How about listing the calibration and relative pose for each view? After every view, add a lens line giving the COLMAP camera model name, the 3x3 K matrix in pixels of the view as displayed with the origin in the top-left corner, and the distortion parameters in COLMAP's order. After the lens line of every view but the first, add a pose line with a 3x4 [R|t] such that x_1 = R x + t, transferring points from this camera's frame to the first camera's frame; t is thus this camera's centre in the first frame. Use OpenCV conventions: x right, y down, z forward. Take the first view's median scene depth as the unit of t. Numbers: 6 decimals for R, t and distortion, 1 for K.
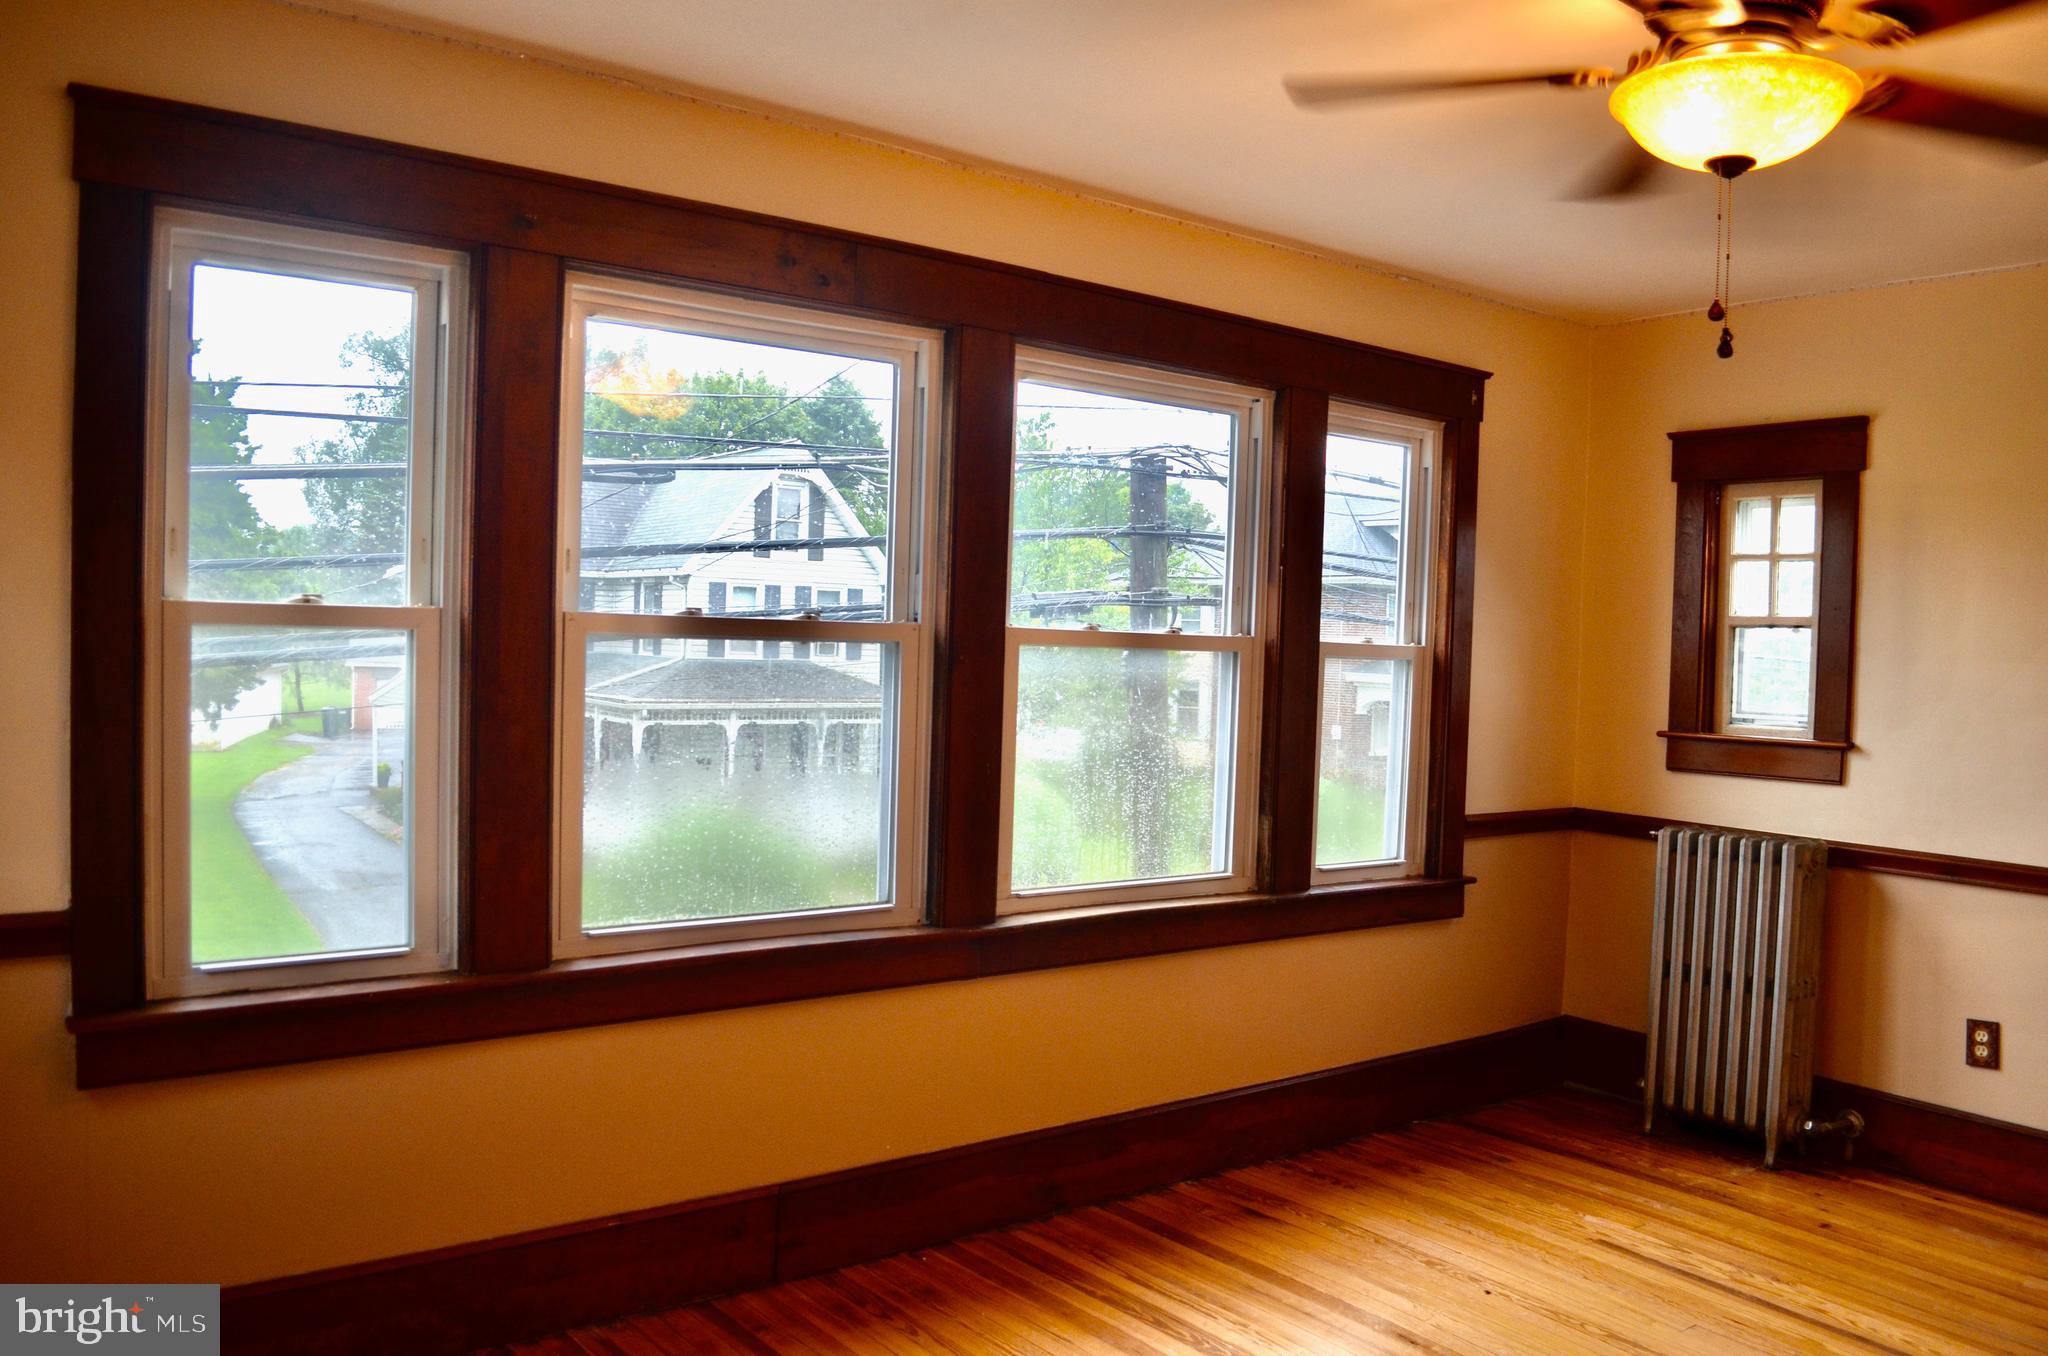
lens RADIAL K [[1632.1, 0, 1052.2], [0, 1632.1, 688.9], [0, 0, 1]] dist [-0.073164, 0.002569]
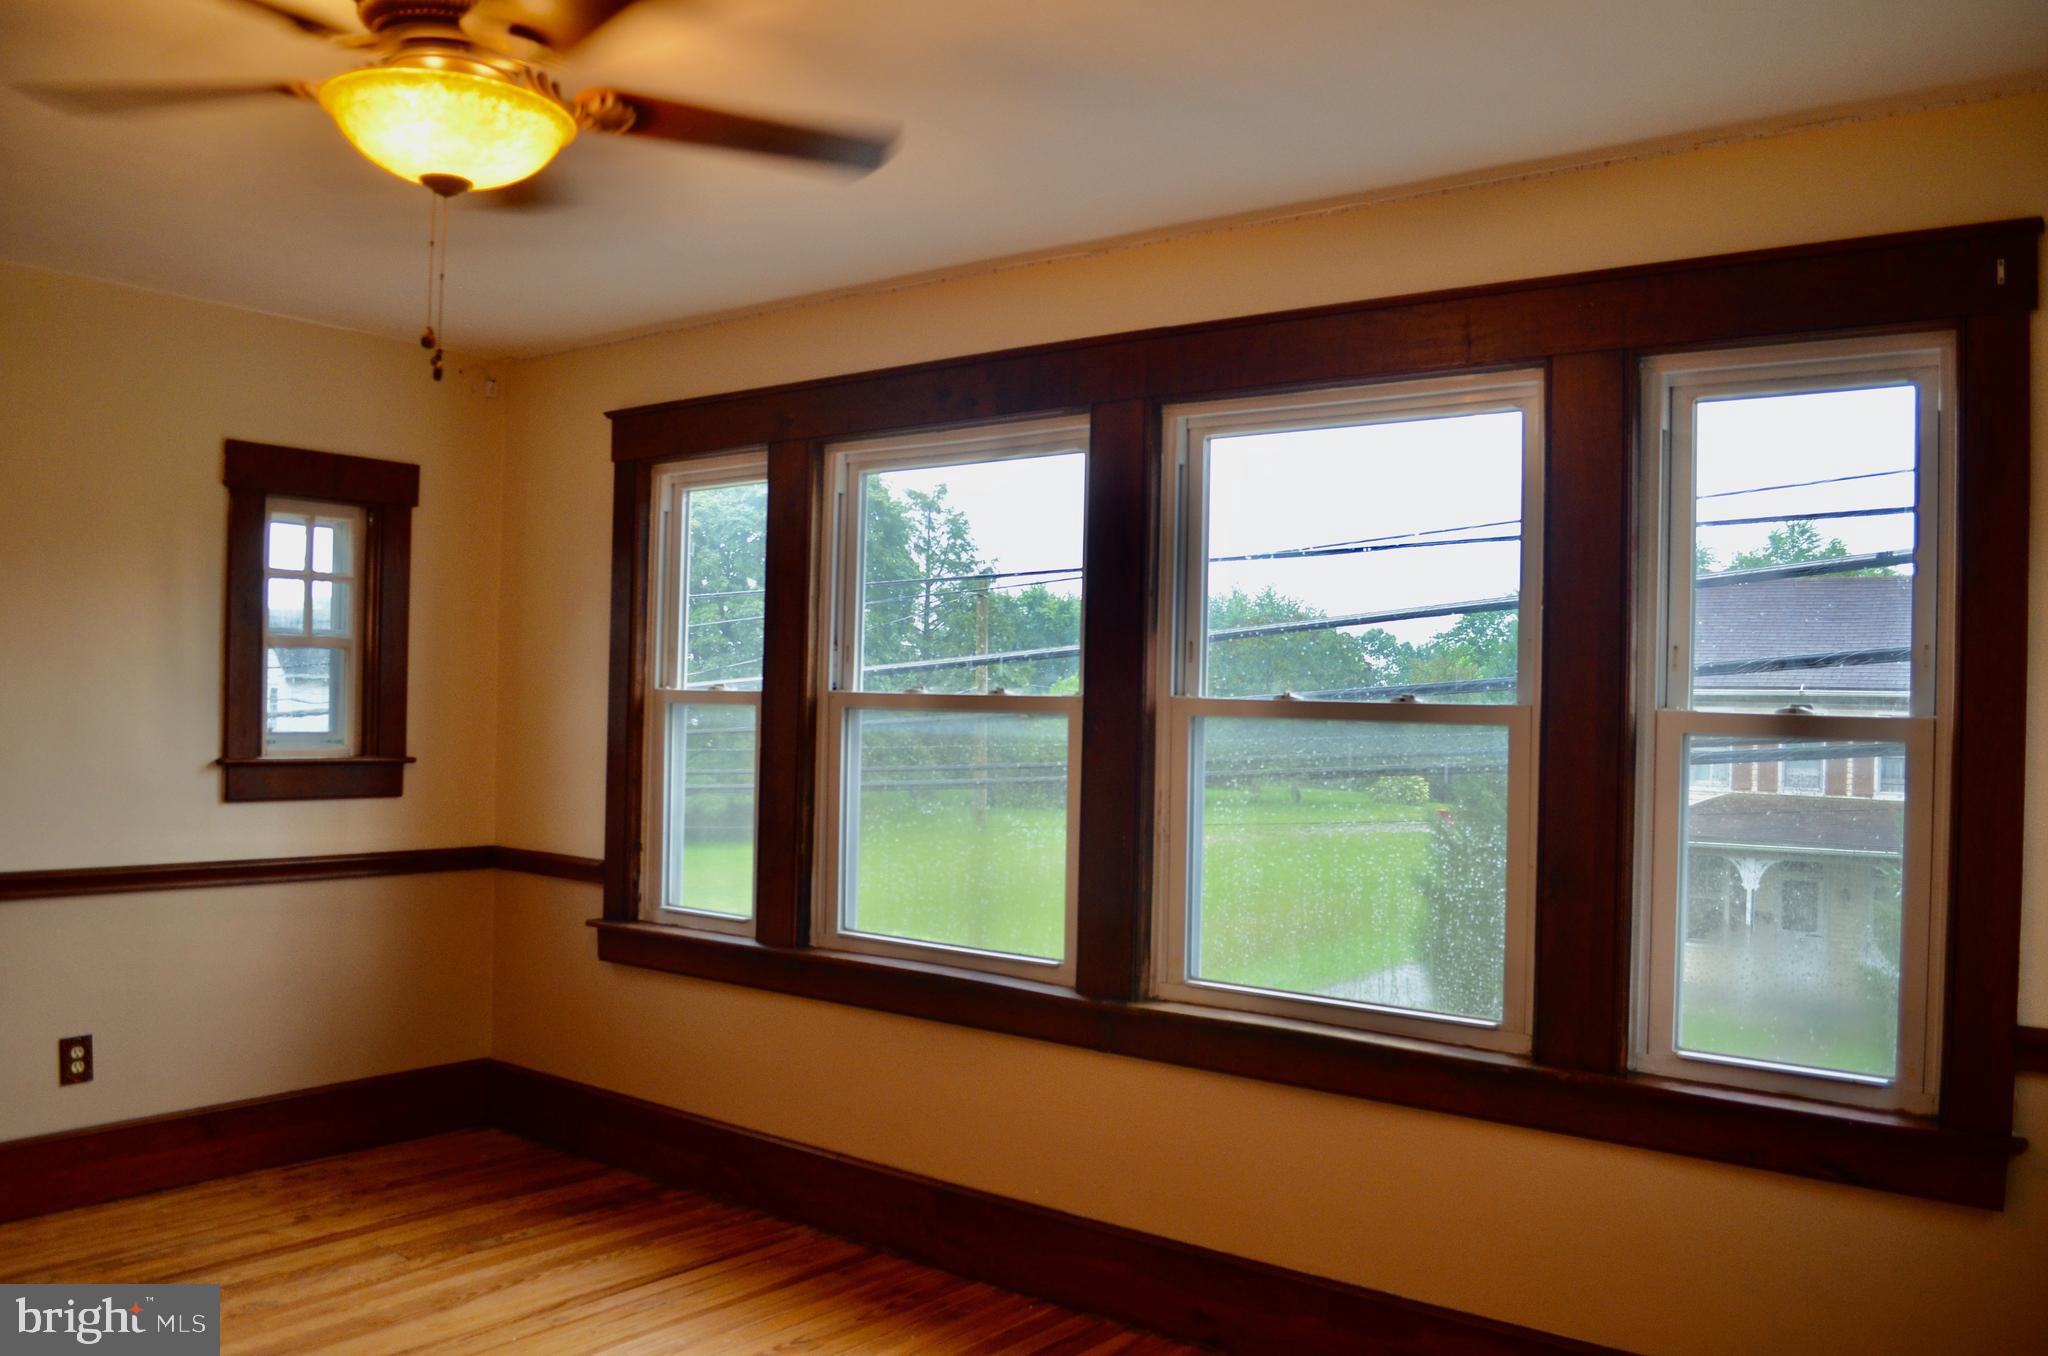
lens RADIAL K [[1615.6, 0, 1032.5], [0, 1615.6, 690.2], [0, 0, 1]] dist [-0.080930, 0.013023]
pose [[0.241808, -0.035860, -0.969661, 0.753996], [-0.047991, 0.997652, -0.048863, 0.006808], [0.969137, 0.058351, 0.239519, 0.595833]]
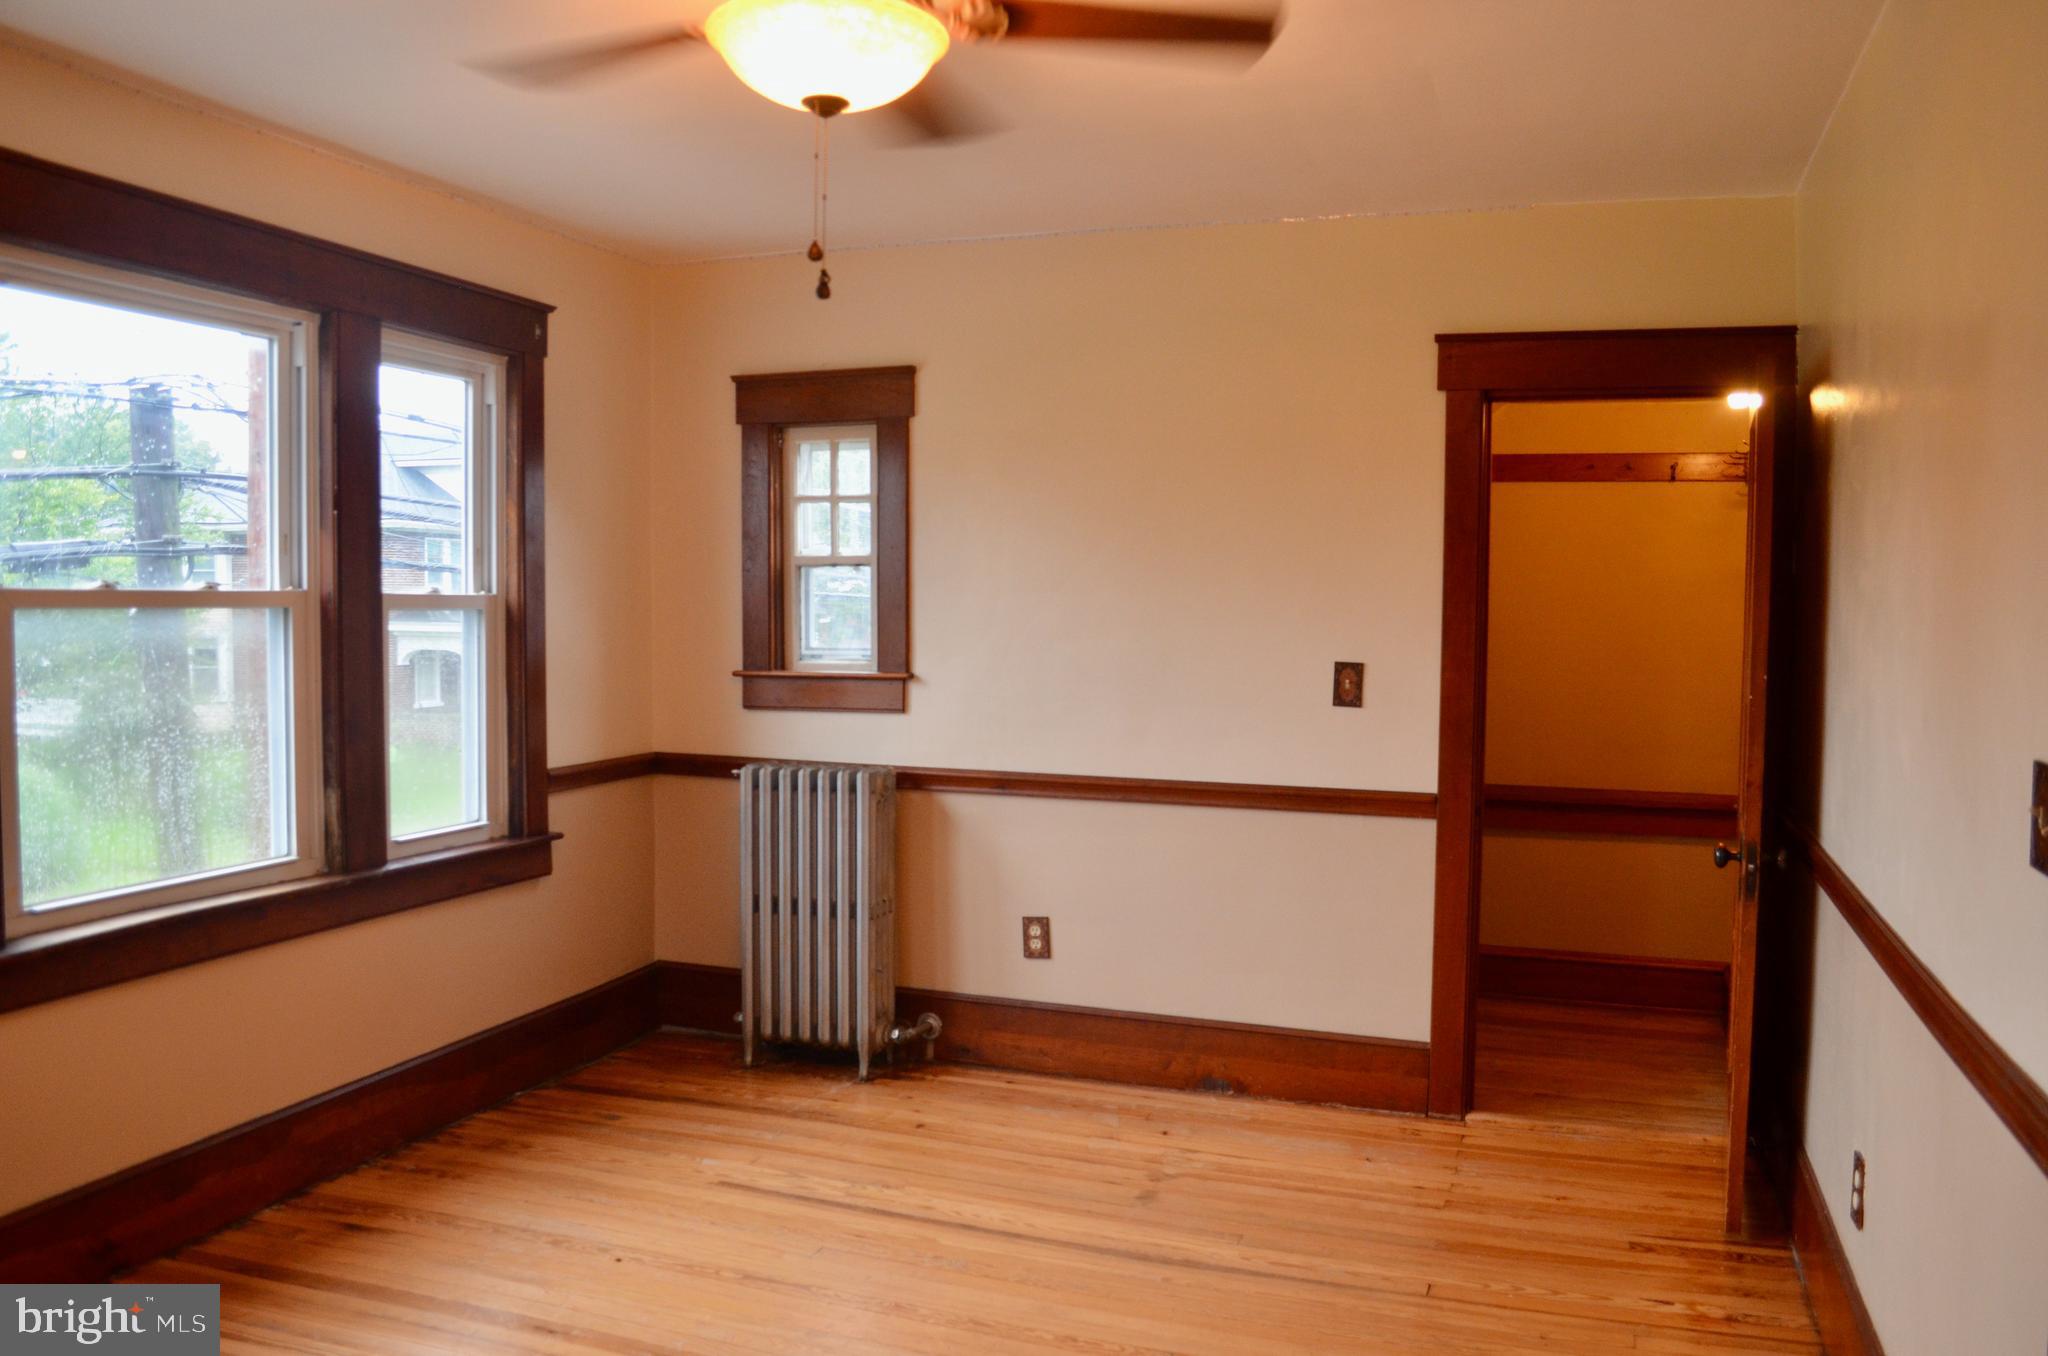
lens RADIAL K [[1632.1, 0, 1052.2], [0, 1632.1, 688.9], [0, 0, 1]] dist [-0.073164, 0.002569]
pose [[0.839428, -0.057878, 0.540380, -0.011361], [0.038496, 0.998148, 0.047108, -0.003524], [-0.542105, -0.018741, 0.840102, 0.038440]]
